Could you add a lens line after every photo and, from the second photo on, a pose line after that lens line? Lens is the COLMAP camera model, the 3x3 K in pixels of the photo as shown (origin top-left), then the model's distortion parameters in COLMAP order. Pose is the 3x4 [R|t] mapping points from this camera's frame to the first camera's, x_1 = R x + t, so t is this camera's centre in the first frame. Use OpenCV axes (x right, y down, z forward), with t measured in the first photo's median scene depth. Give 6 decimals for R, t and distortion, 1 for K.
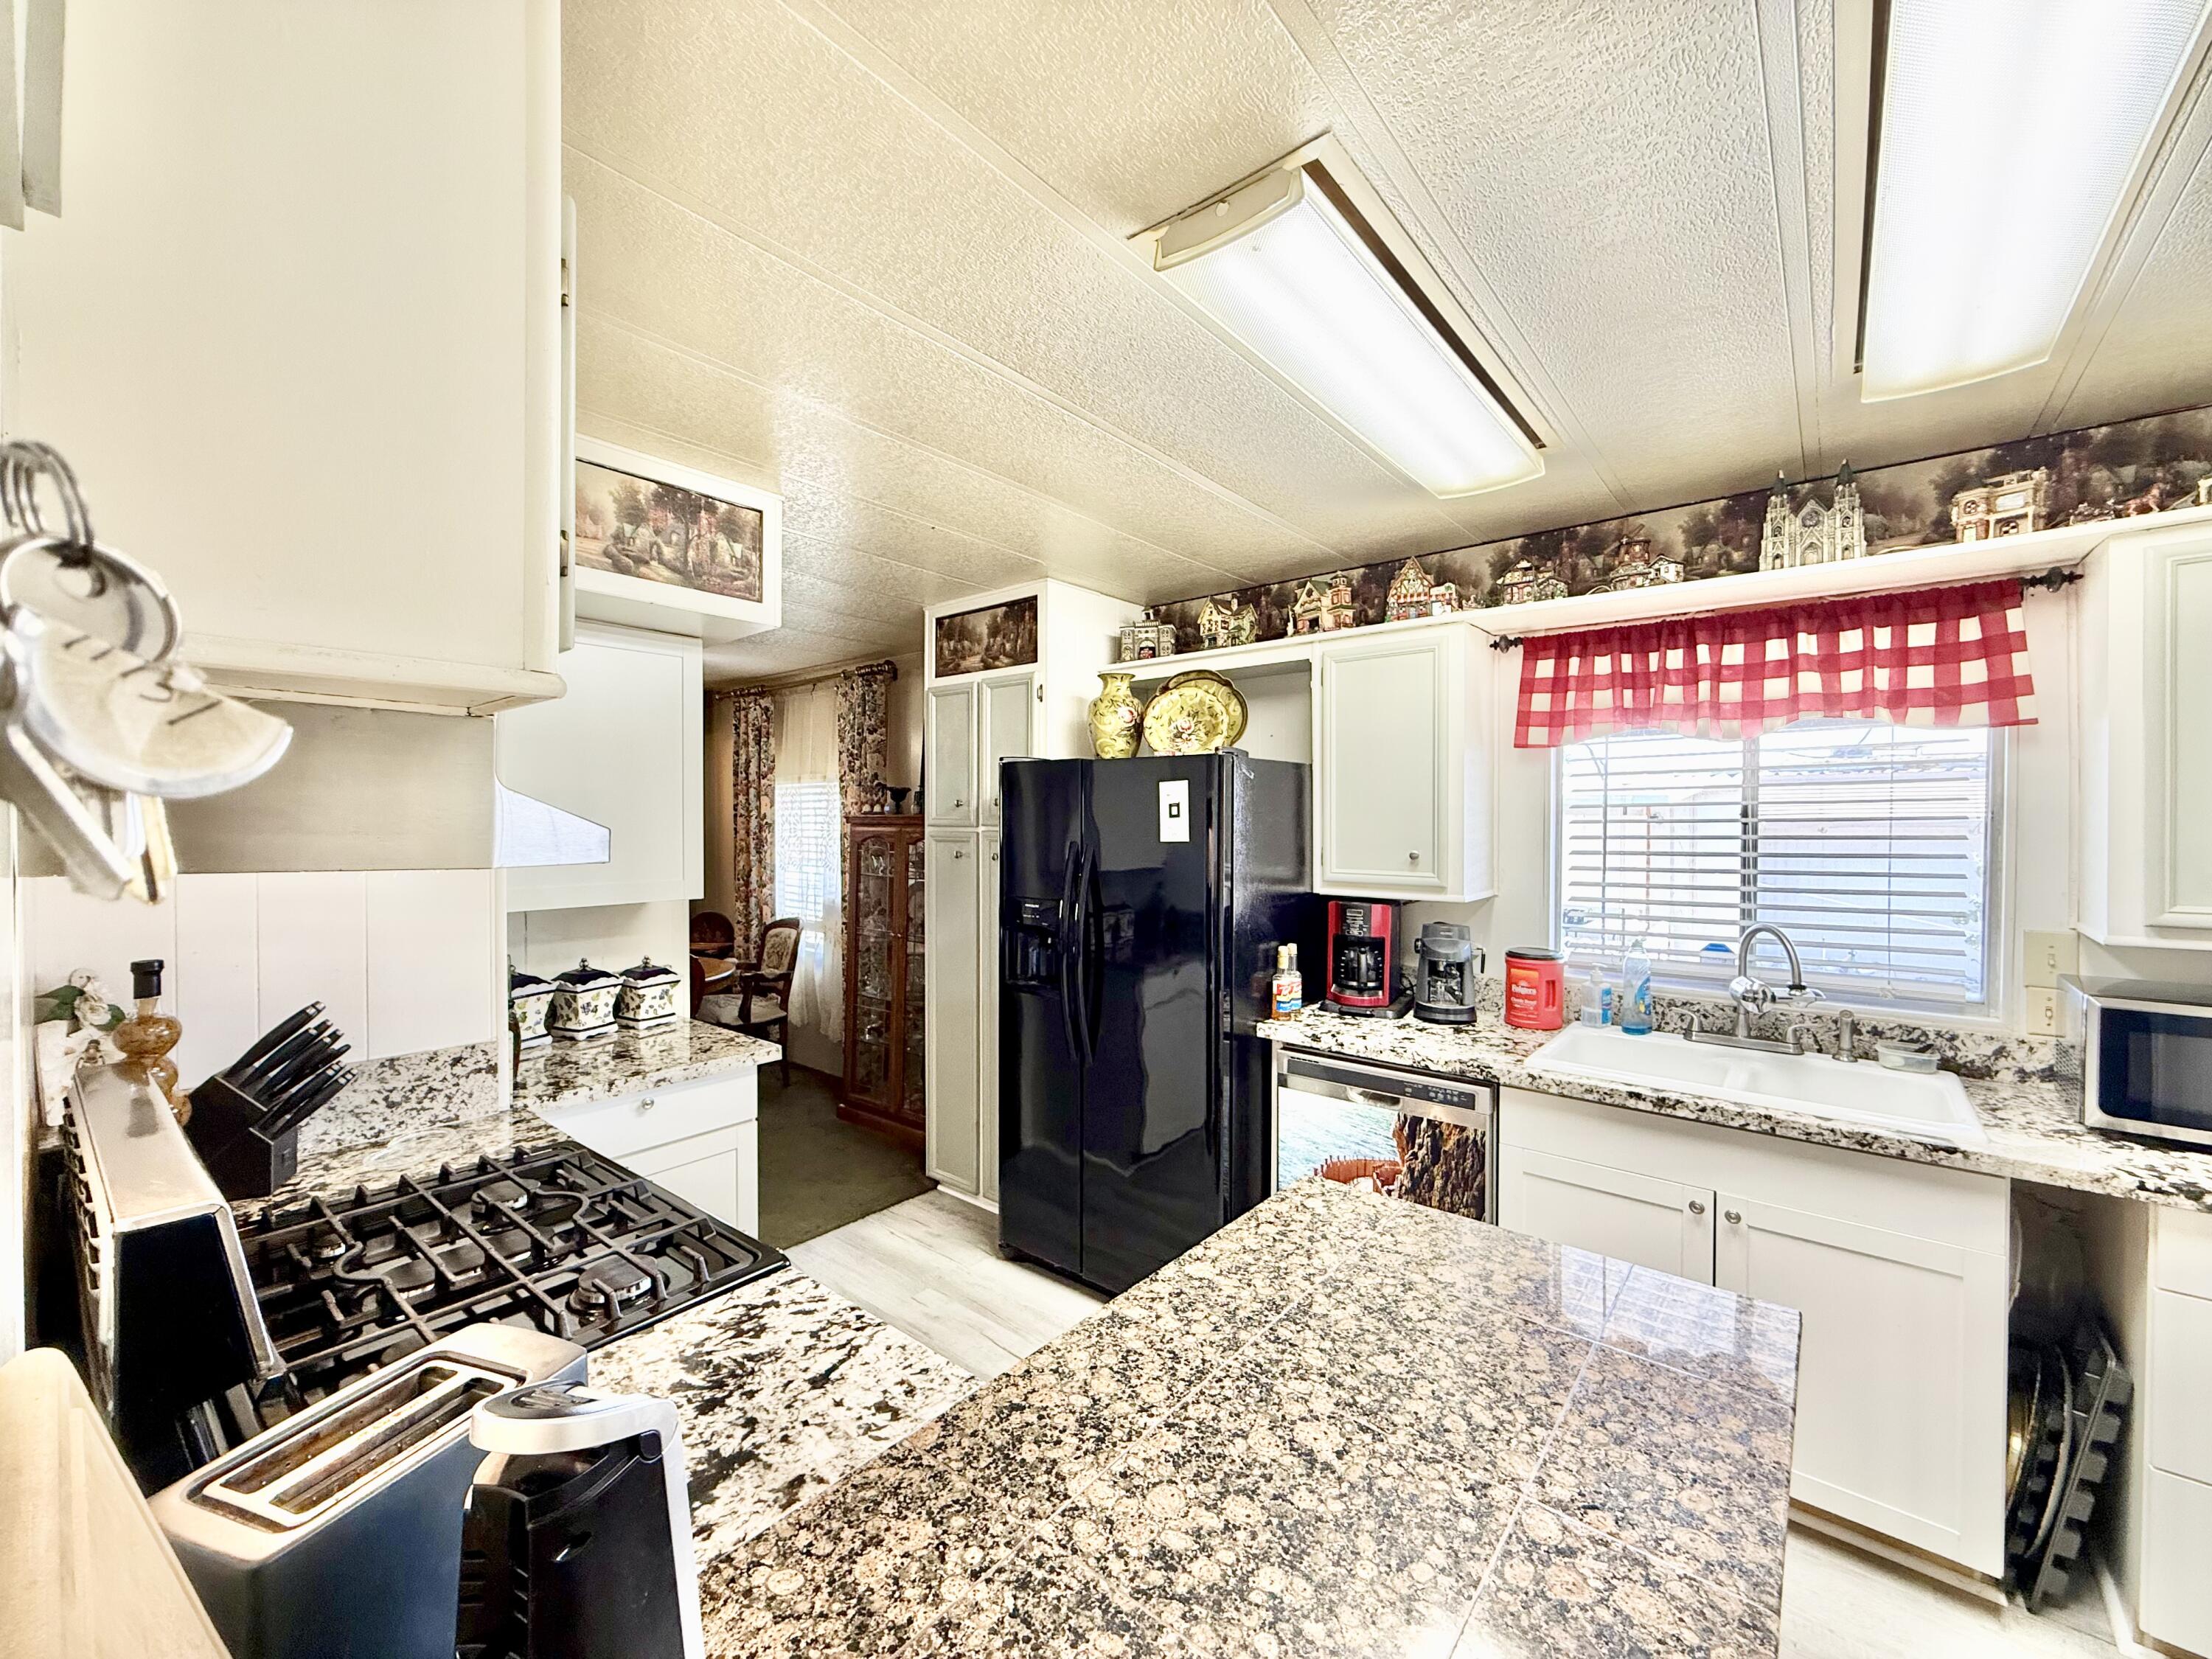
lens RADIAL K [[879.8, 0, 1104.1], [0, 879.8, 828.5], [0, 0, 1]] dist [0.000409, -0.000589]
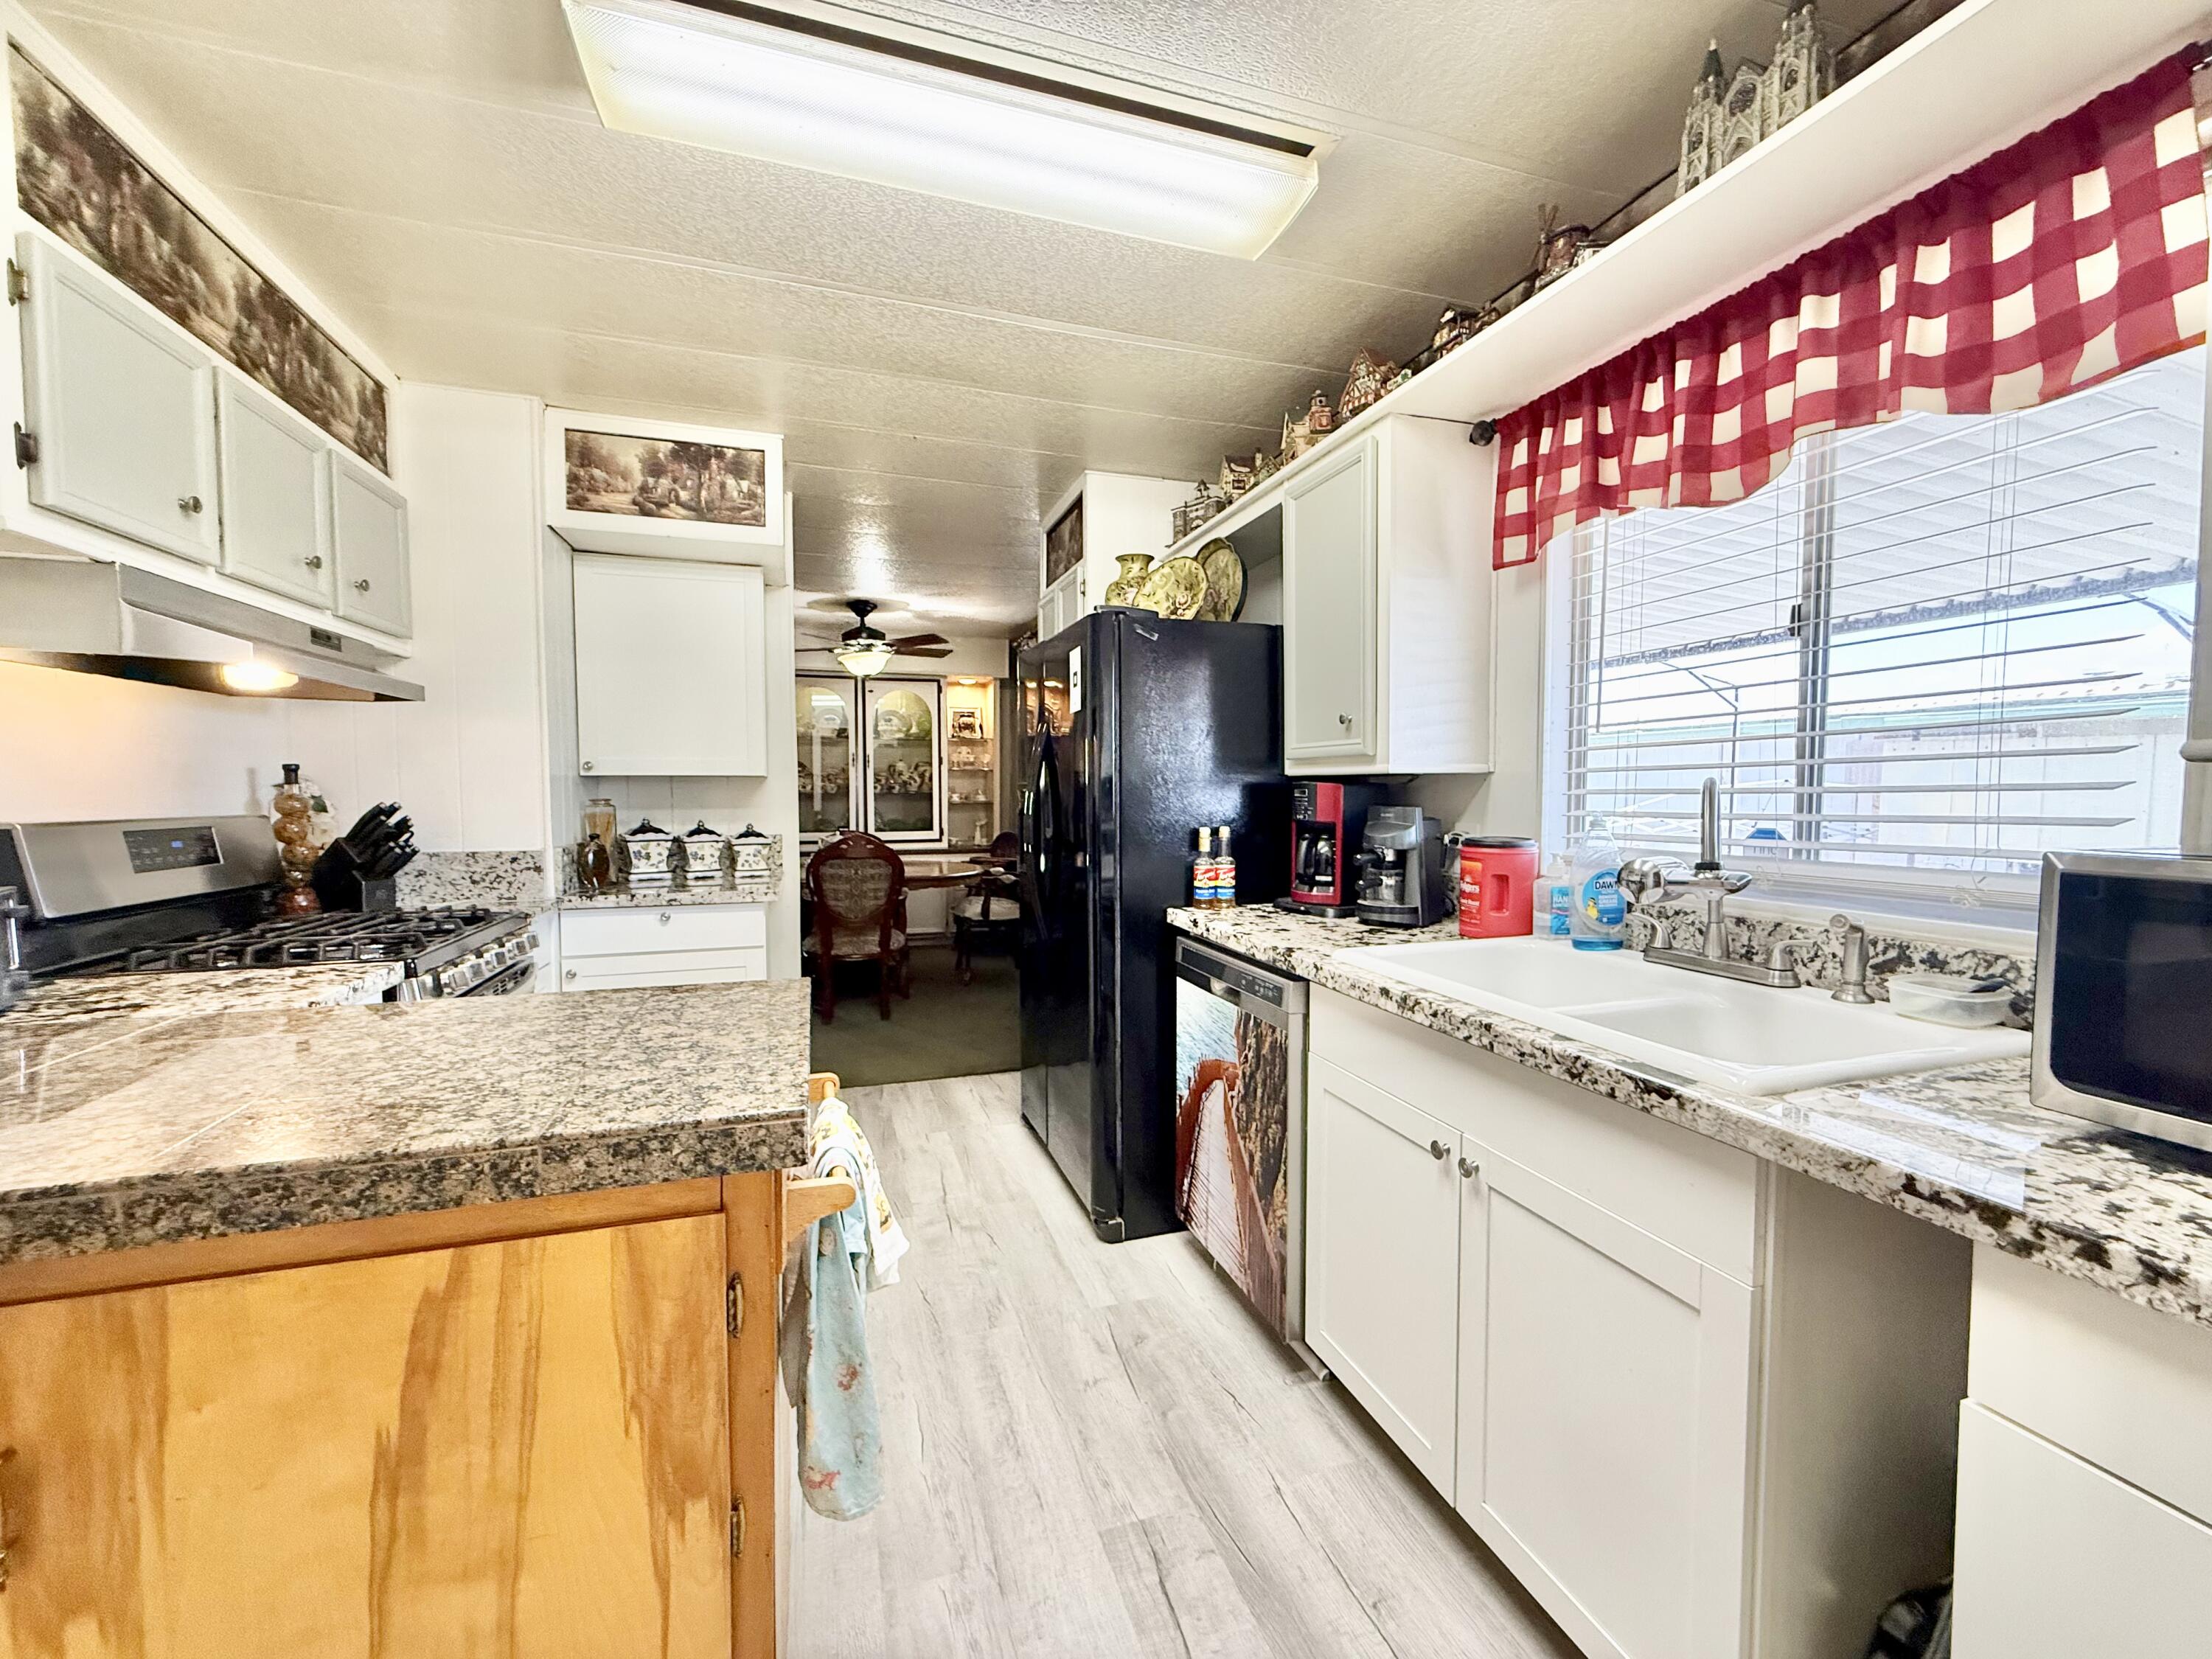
lens RADIAL K [[879.8, 0, 1103.0], [0, 879.8, 829.2], [0, 0, 1]] dist [0.000409, -0.000589]
pose [[0.847414, 0.022499, -0.530456, 0.710736], [-0.003111, 0.999295, 0.037415, 0.123080], [0.530924, -0.030056, 0.846886, 0.218395]]
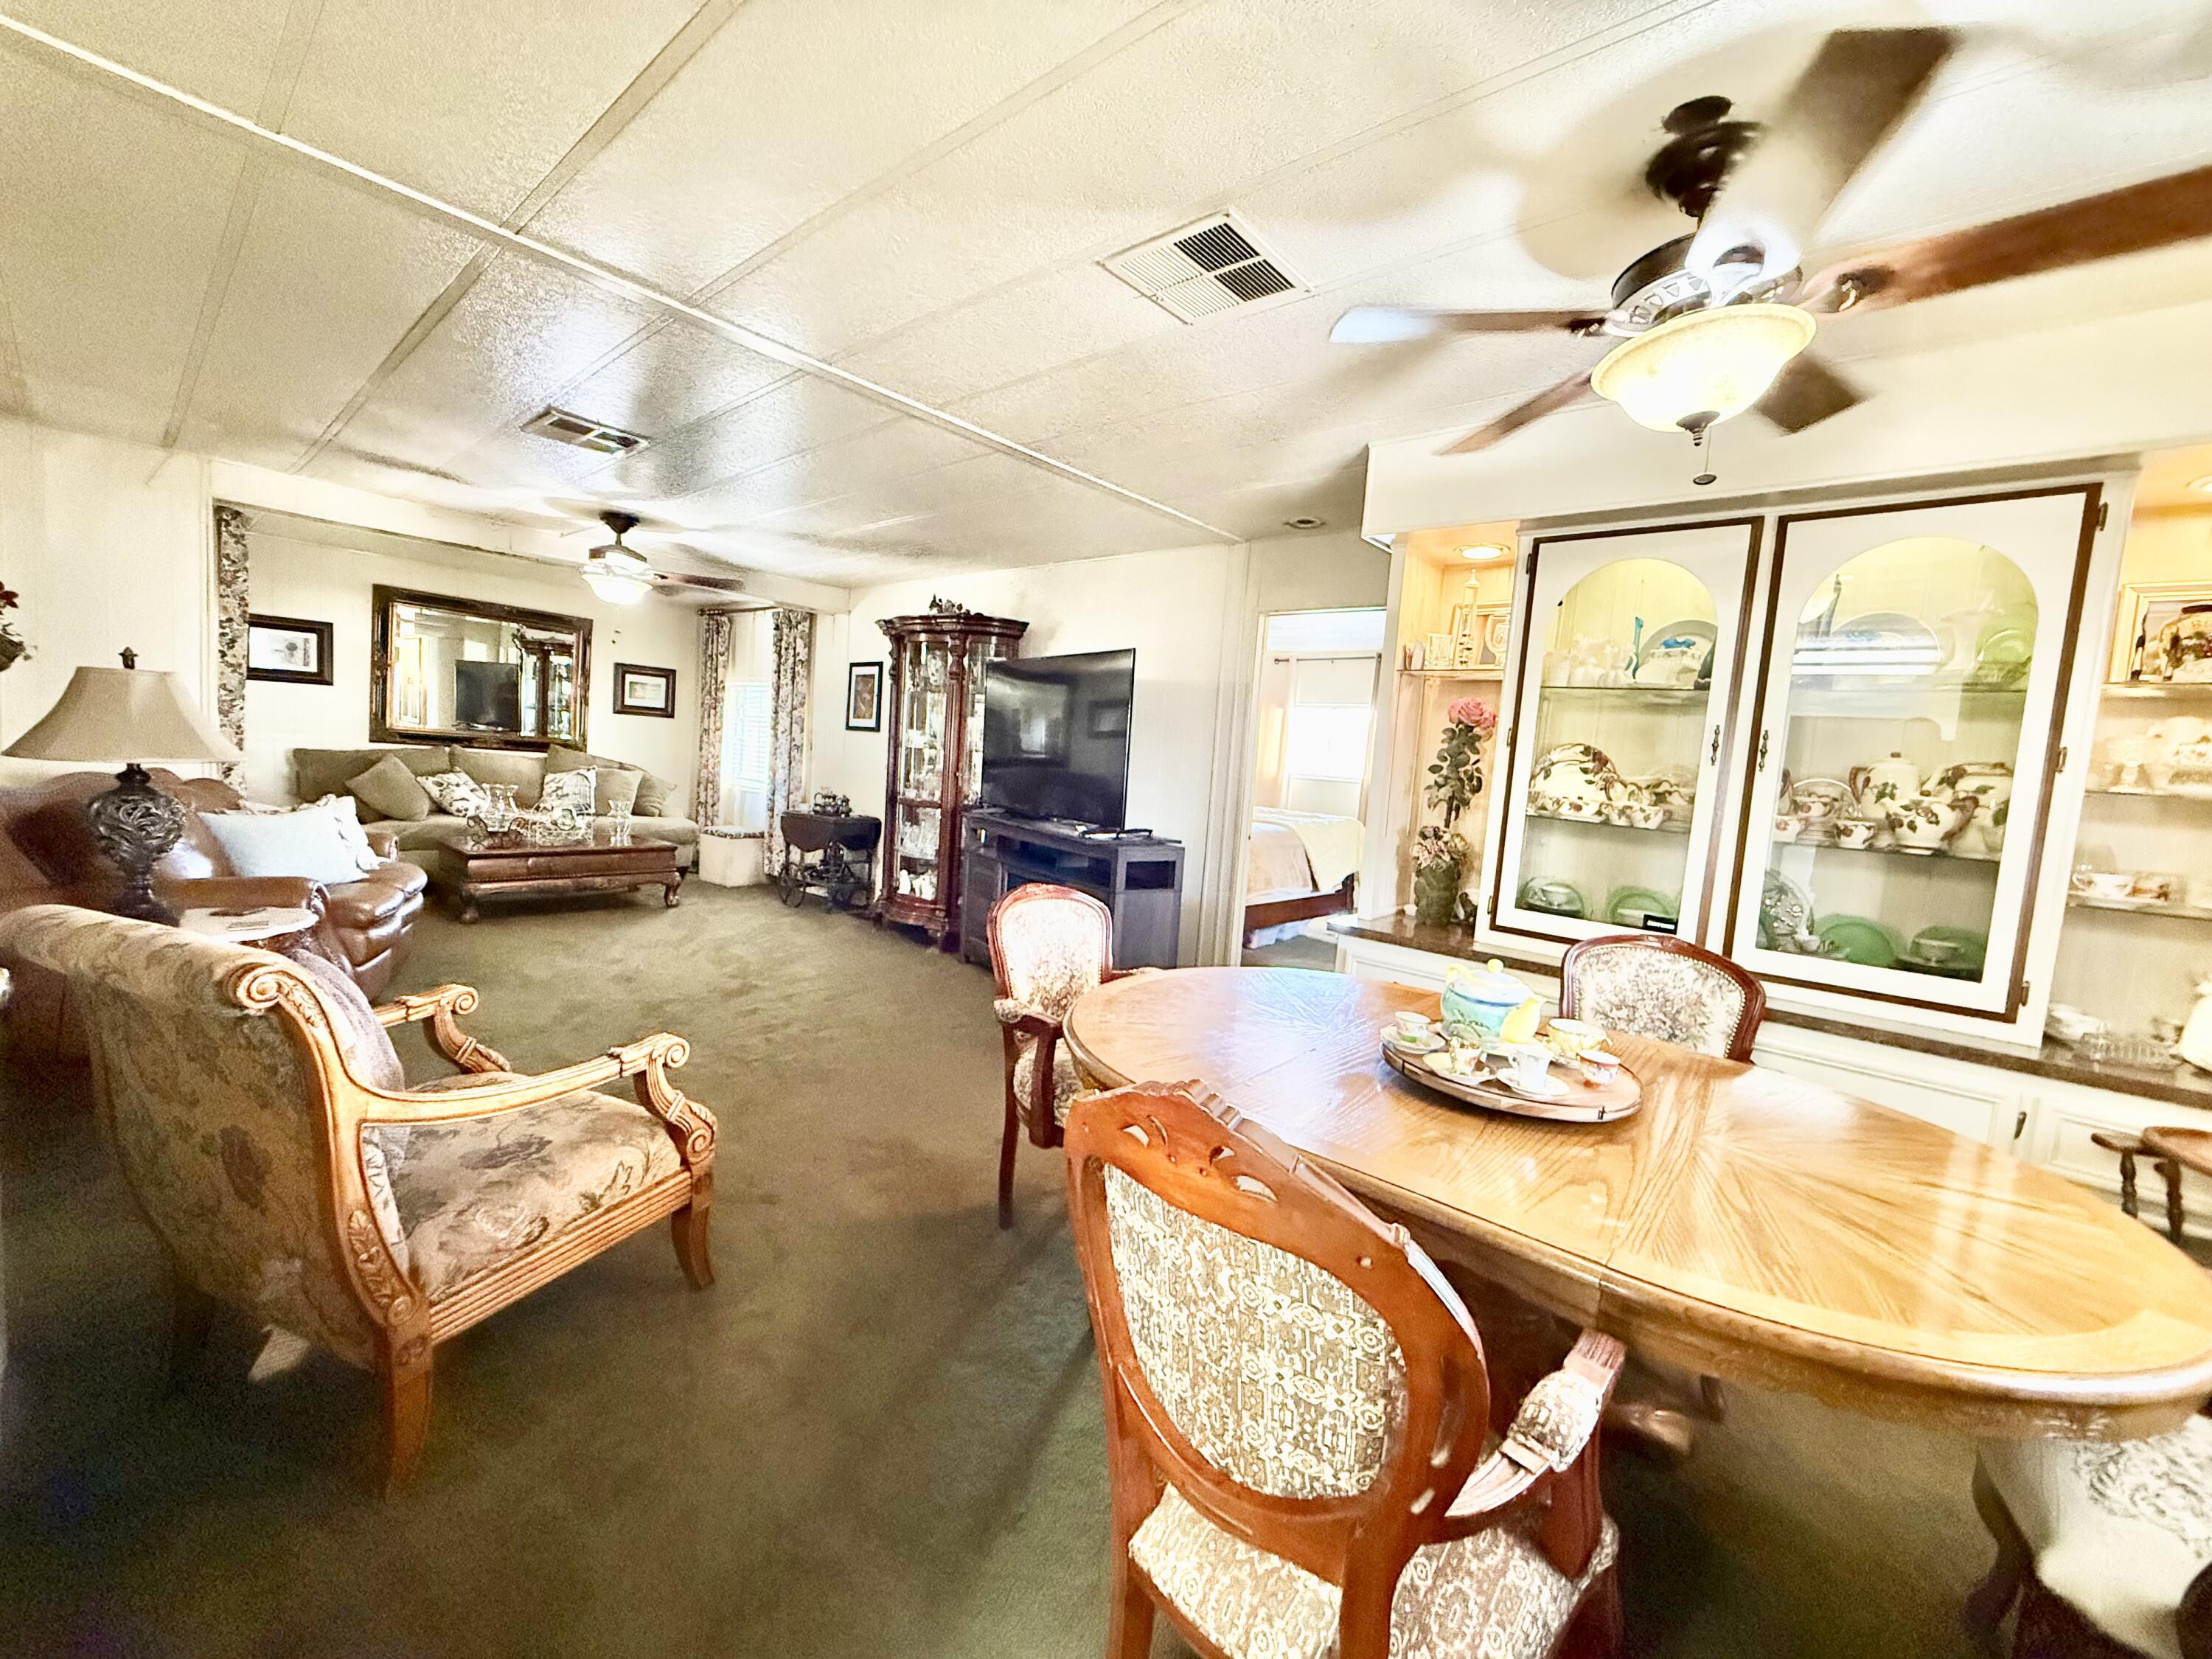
lens RADIAL K [[879.8, 0, 1113.6], [0, 879.8, 835.2], [0, 0, 1]] dist [0.000409, -0.000589]
pose [[-0.003724, 0.089736, -0.995959, -0.488716], [-0.076304, 0.993036, 0.089758, 0.071598], [0.997078, 0.076330, 0.003149, 1.558485]]
